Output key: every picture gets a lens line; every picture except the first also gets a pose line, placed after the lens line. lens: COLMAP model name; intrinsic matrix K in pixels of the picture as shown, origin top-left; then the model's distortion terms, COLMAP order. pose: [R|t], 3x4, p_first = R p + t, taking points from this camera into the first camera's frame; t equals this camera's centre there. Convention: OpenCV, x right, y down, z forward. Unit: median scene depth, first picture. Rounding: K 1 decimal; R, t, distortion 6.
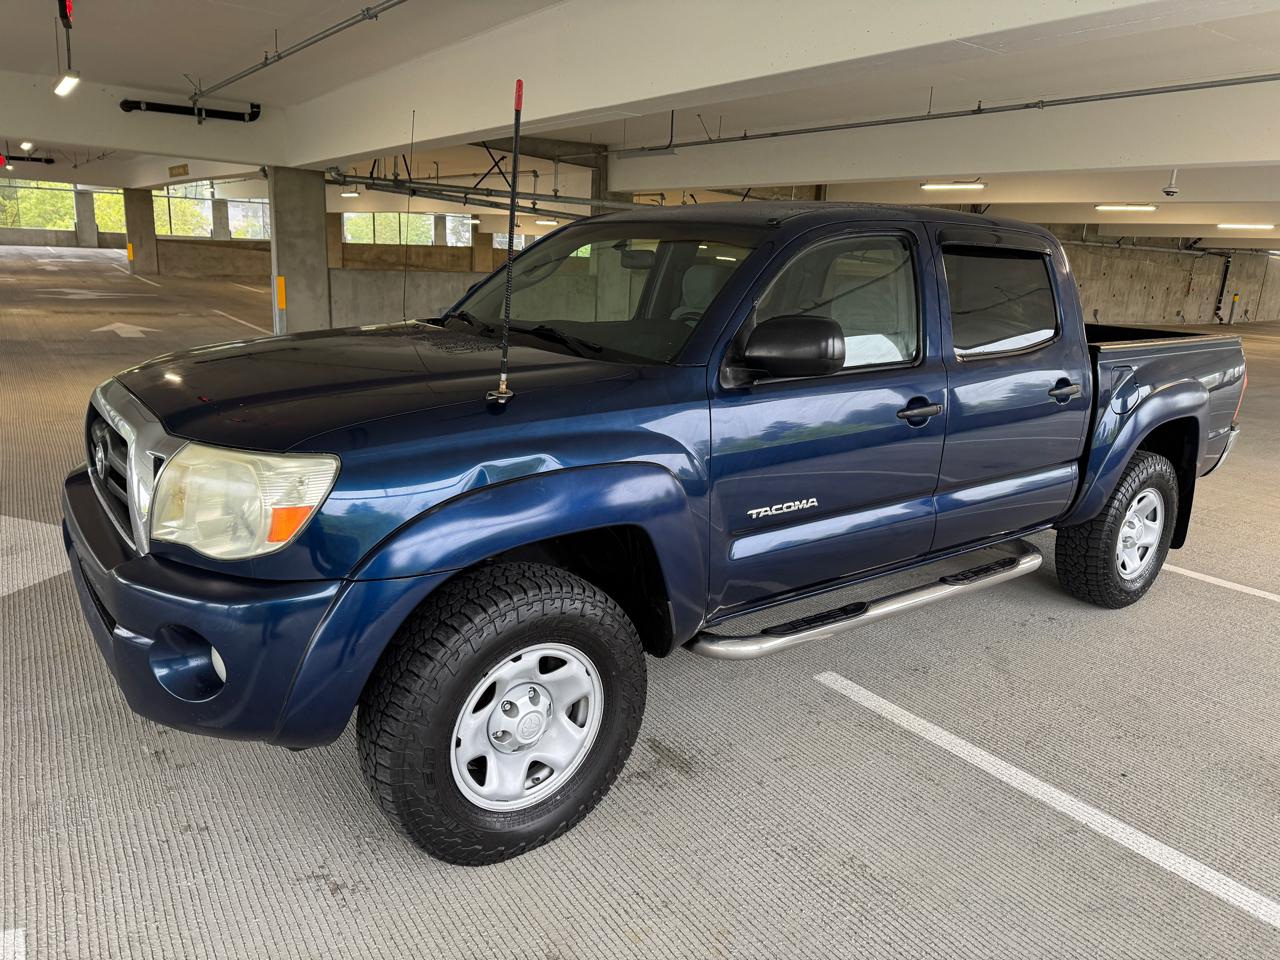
lens RADIAL K [[887.0, 0, 644.4], [0, 887.0, 476.9], [0, 0, 1]] dist [0.116631, -0.182413]
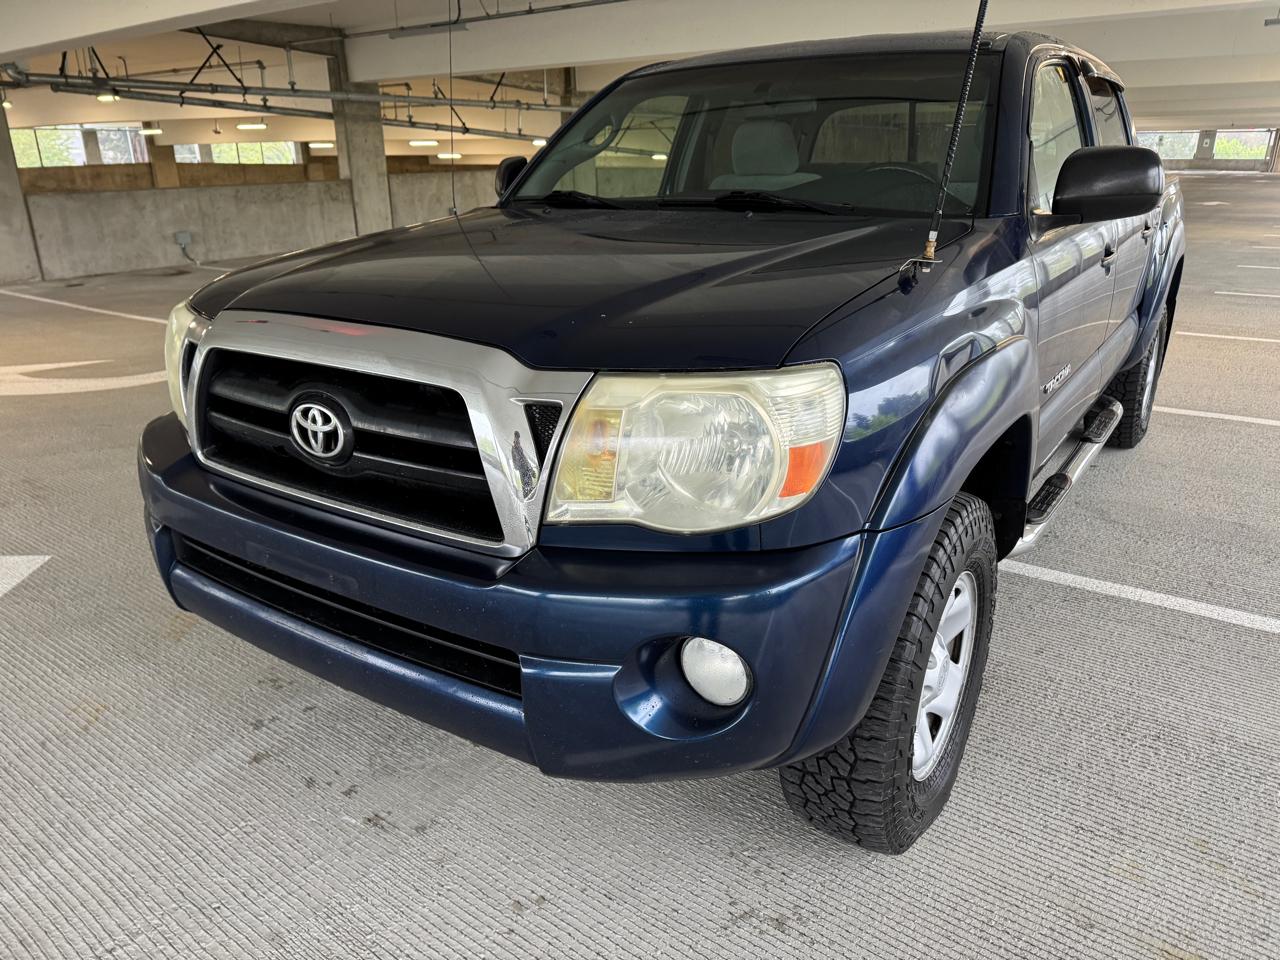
lens RADIAL K [[909.2, 0, 640.0], [0, 909.2, 480.0], [0, 0, 1]] dist [-0.008647, 0.003518]
pose [[0.946615, -0.159938, 0.279891, -0.101486], [0.131161, 0.984215, 0.118815, -0.005304], [-0.294476, -0.075761, 0.952651, 0.052205]]
